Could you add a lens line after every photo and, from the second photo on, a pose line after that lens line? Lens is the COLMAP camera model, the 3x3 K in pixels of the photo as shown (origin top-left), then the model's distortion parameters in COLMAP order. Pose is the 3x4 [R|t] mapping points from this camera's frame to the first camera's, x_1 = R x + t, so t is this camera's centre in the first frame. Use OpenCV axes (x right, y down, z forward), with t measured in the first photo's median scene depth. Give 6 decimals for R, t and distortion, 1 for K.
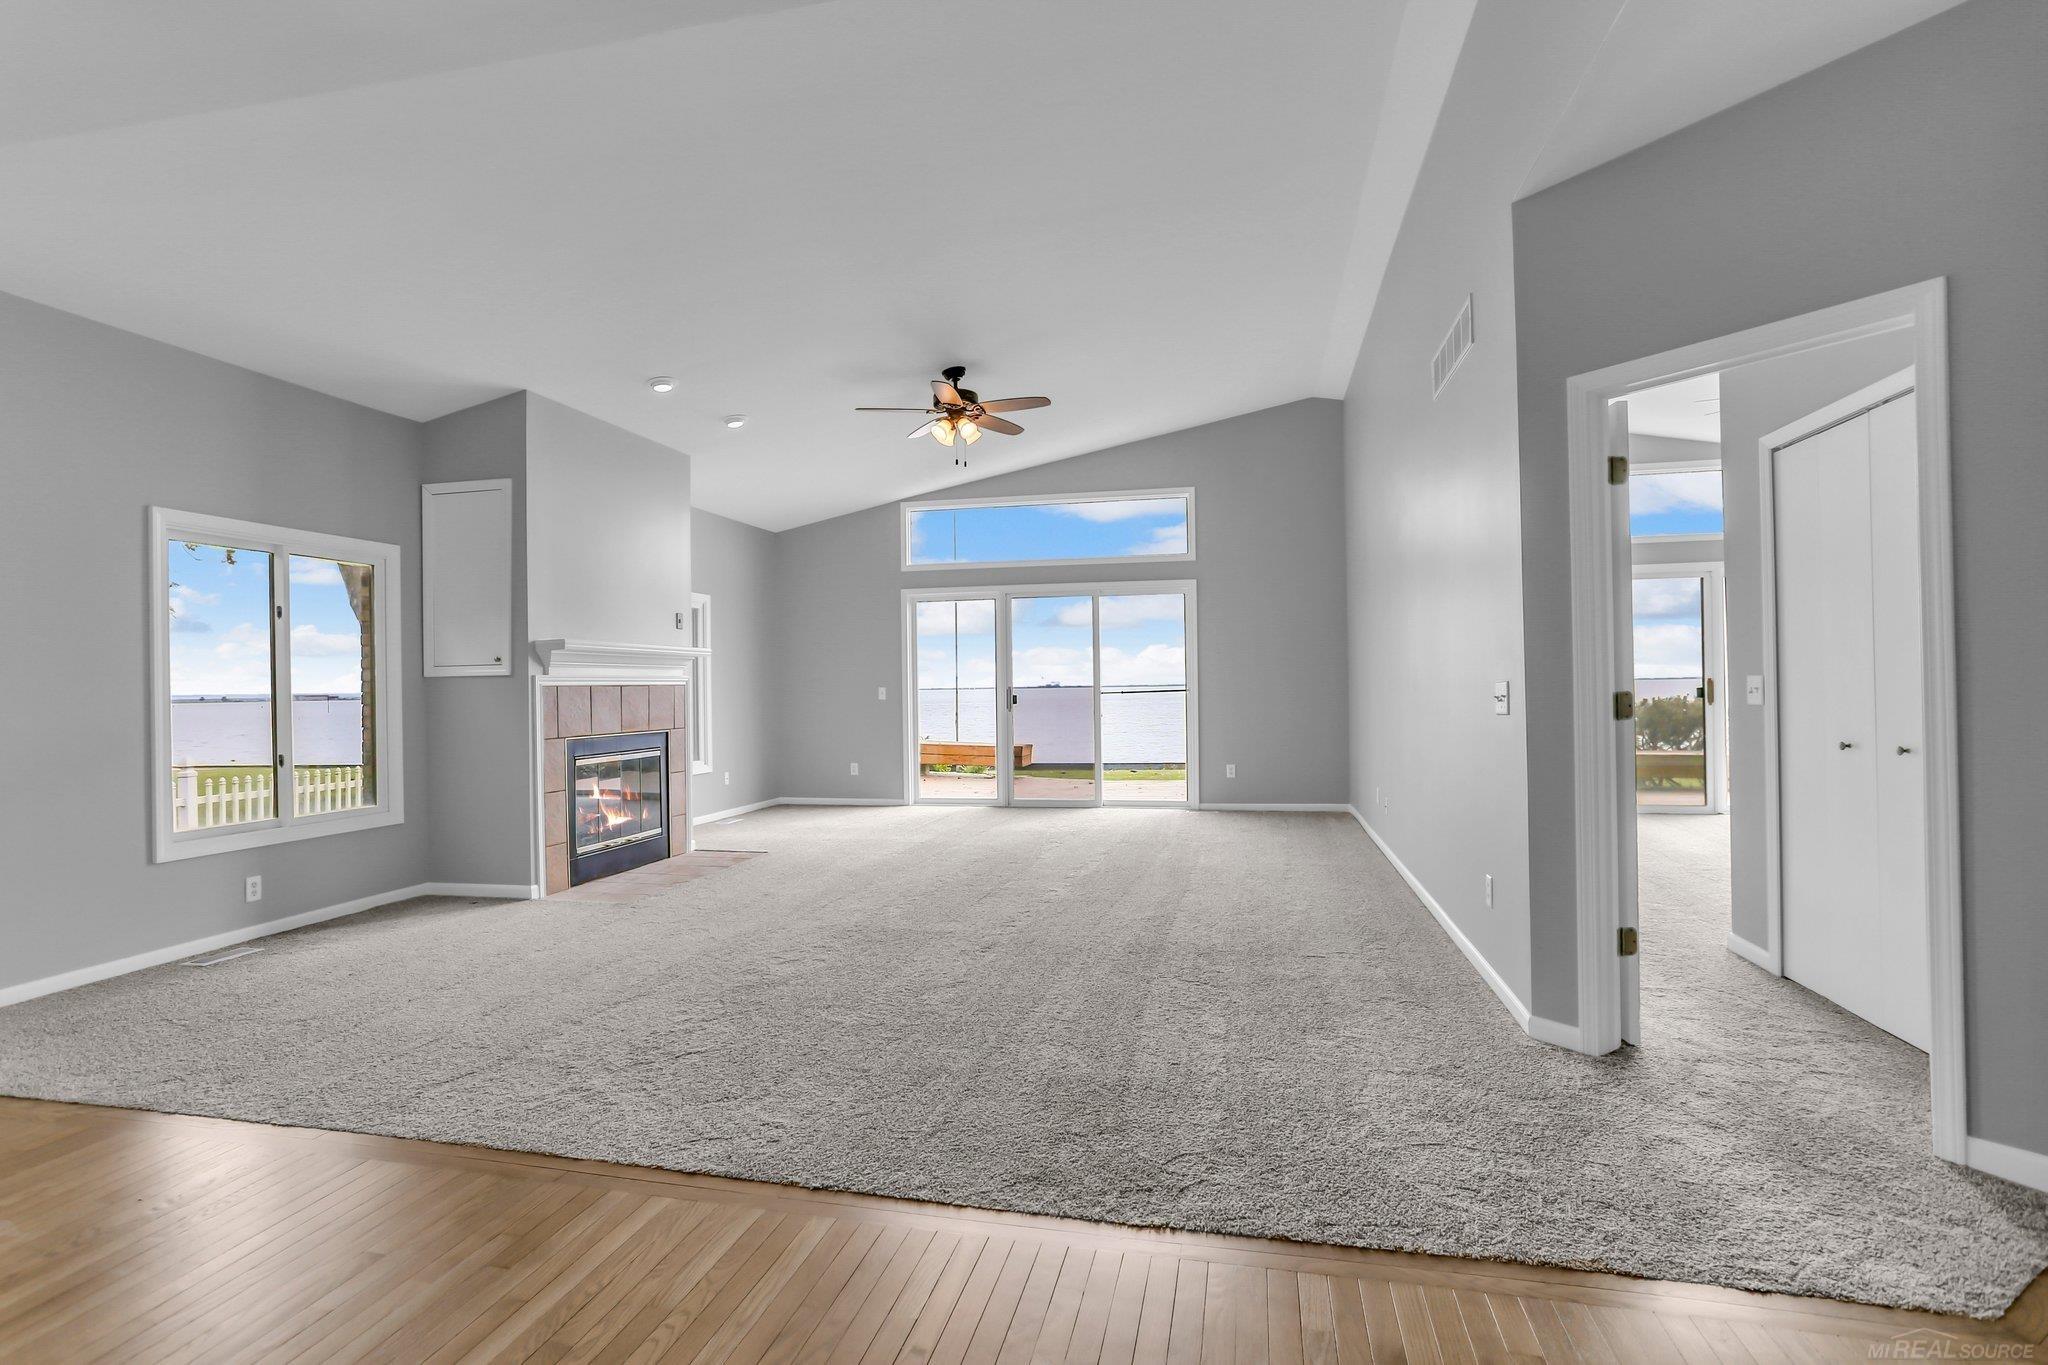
lens RADIAL K [[1006.2, 0, 1008.2], [0, 1006.2, 687.3], [0, 0, 1]] dist [-0.021091, 0.008374]
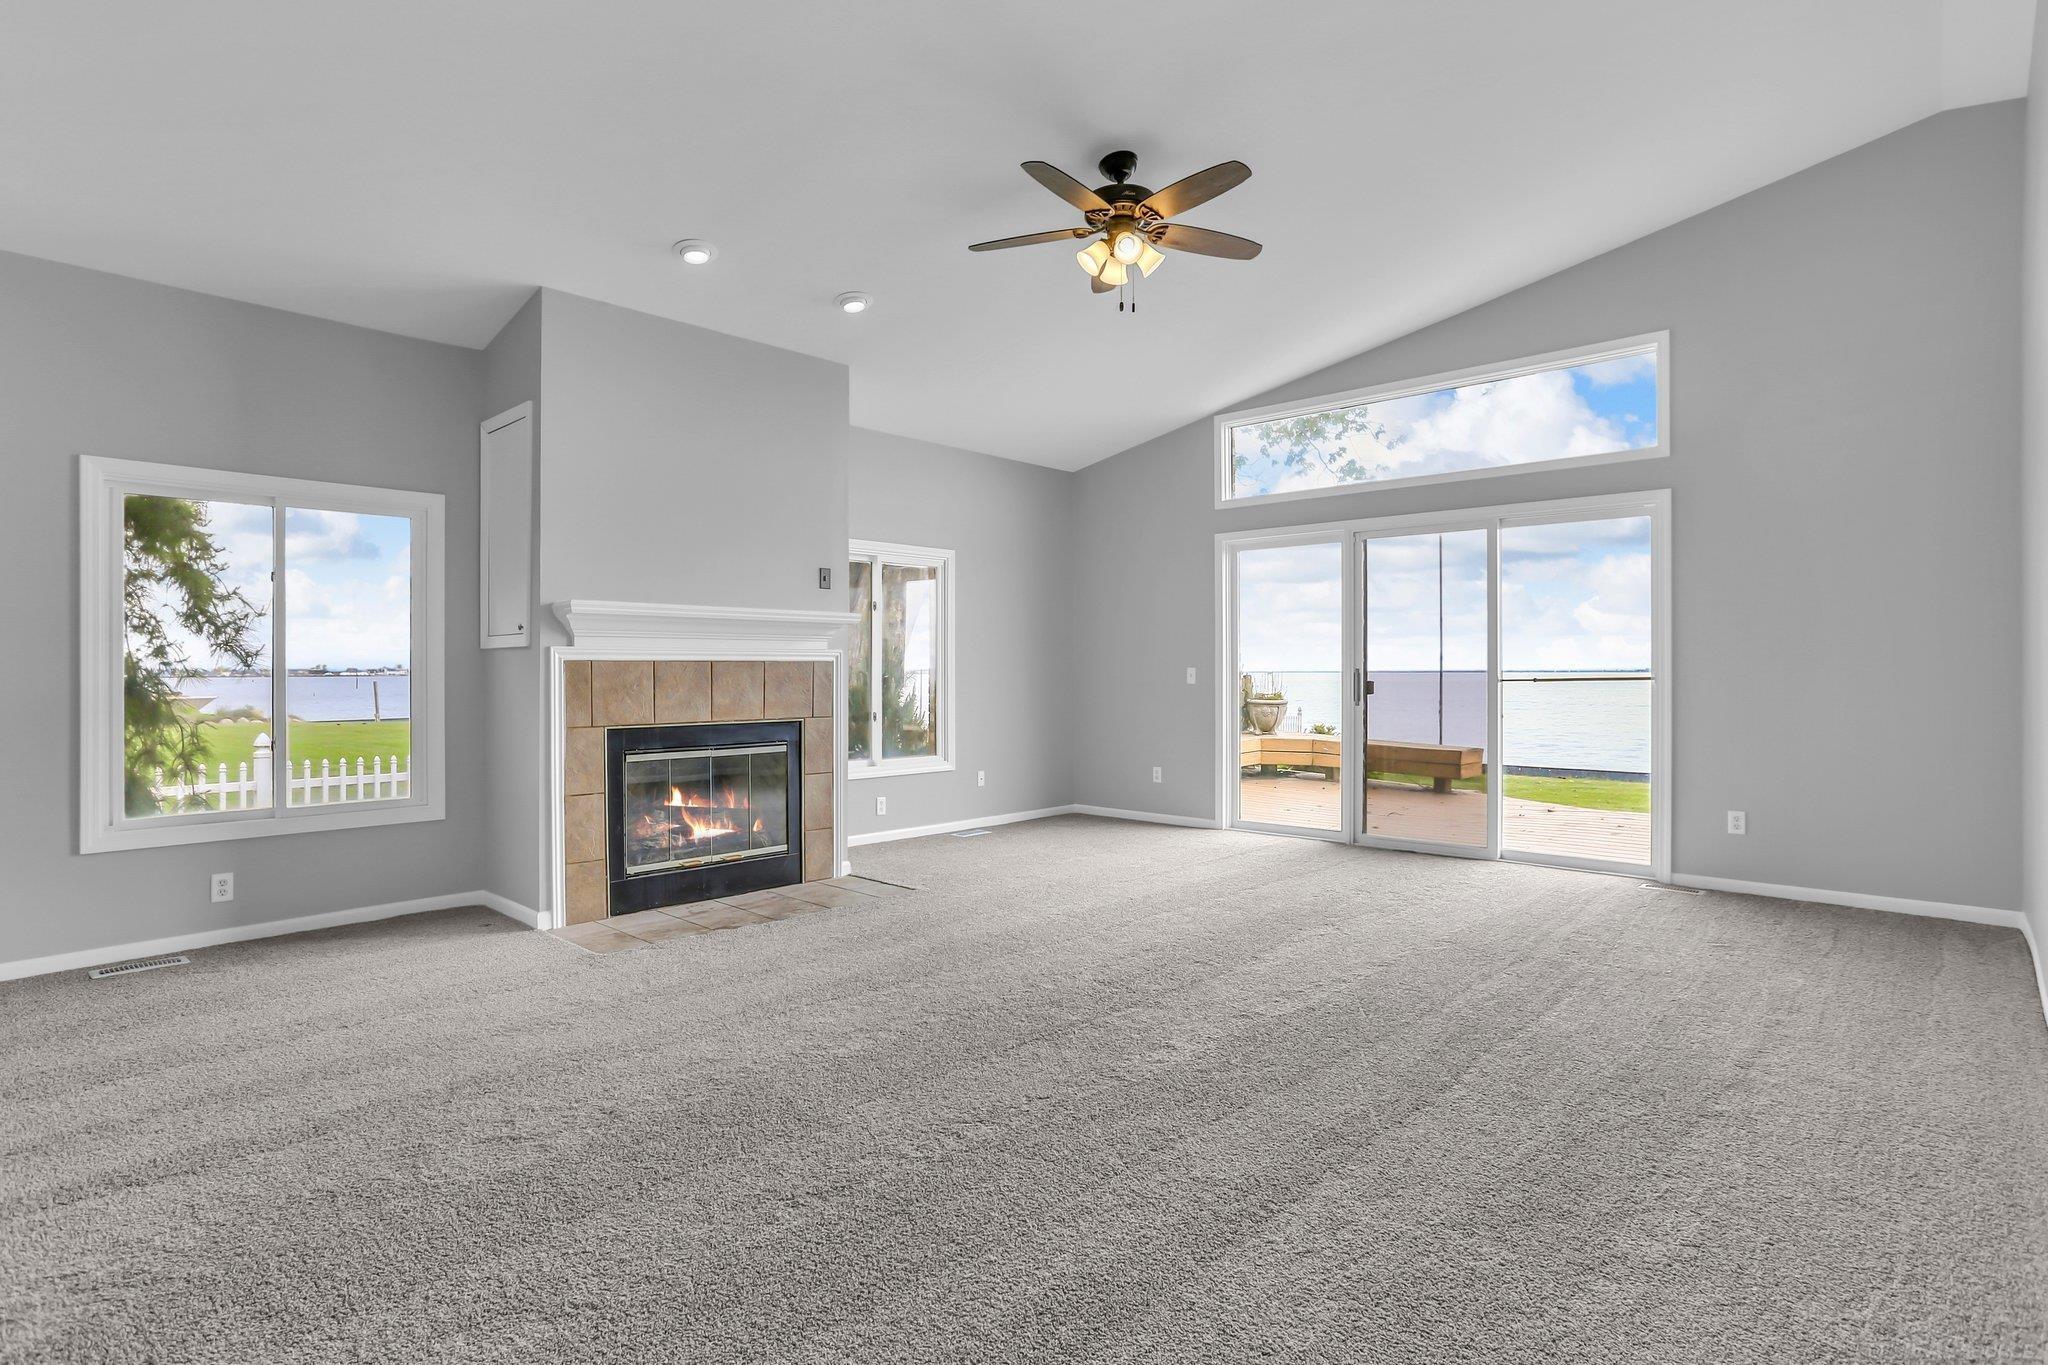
lens RADIAL K [[1006.2, 0, 1034.9], [0, 1006.2, 673.8], [0, 0, 1]] dist [-0.021091, 0.008374]
pose [[0.863489, 0.015775, -0.504121, 0.219562], [-0.011872, 0.999870, 0.010954, -0.003419], [0.504228, -0.003474, 0.863564, 0.435885]]
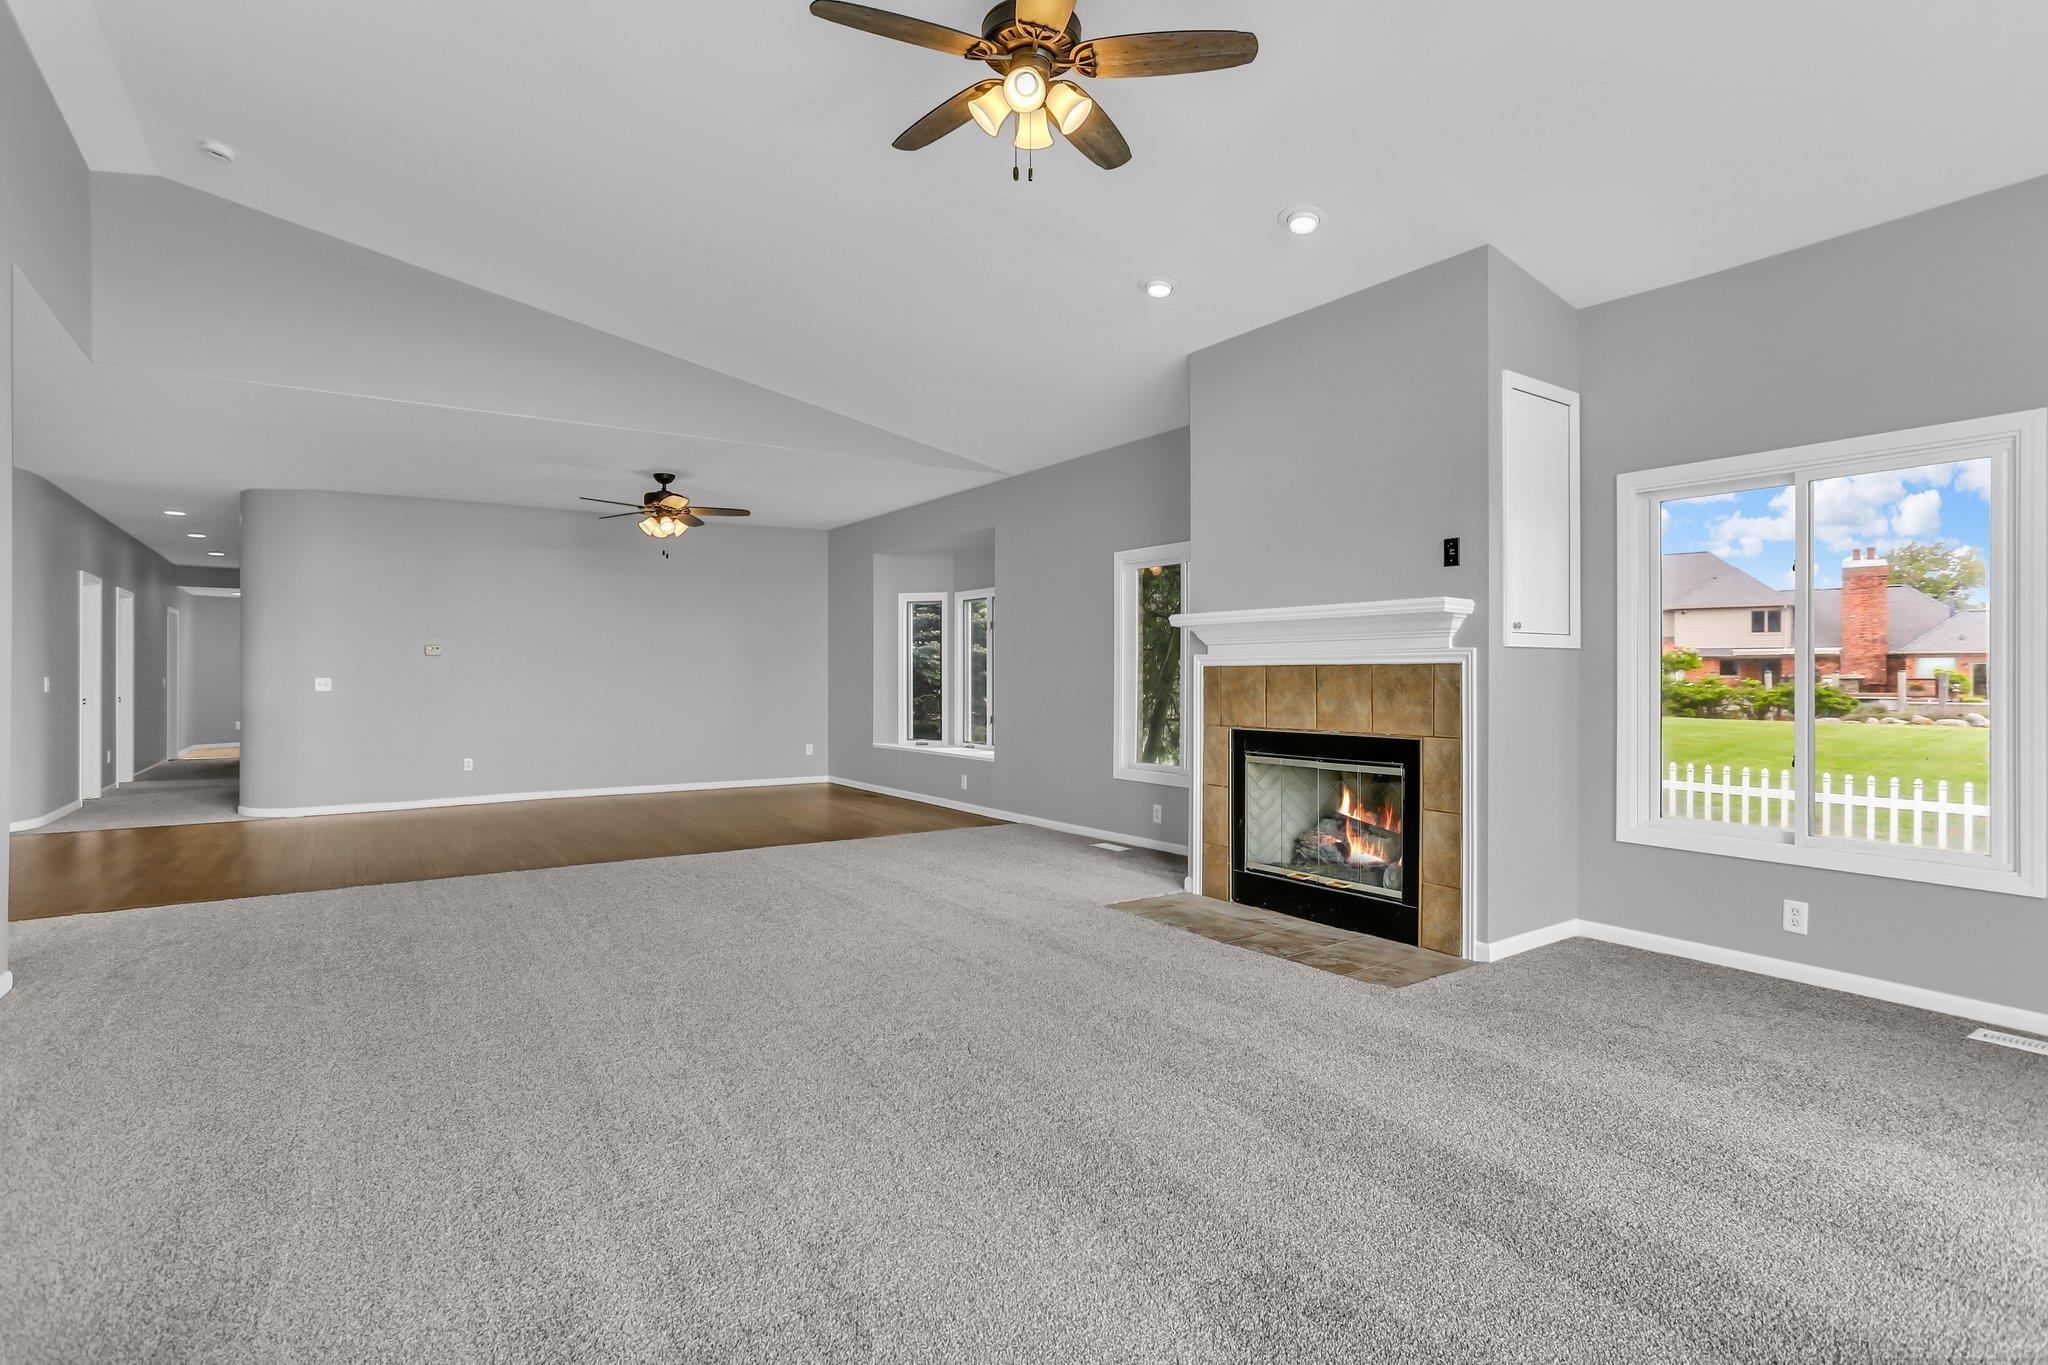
lens RADIAL K [[1006.2, 0, 1012.8], [0, 1006.2, 678.9], [0, 0, 1]] dist [-0.021091, 0.008374]
pose [[-0.663020, 0.016146, -0.748427, 0.295683], [0.008552, 0.999866, 0.013994, -0.004134], [0.748553, 0.002878, -0.663069, 1.278832]]
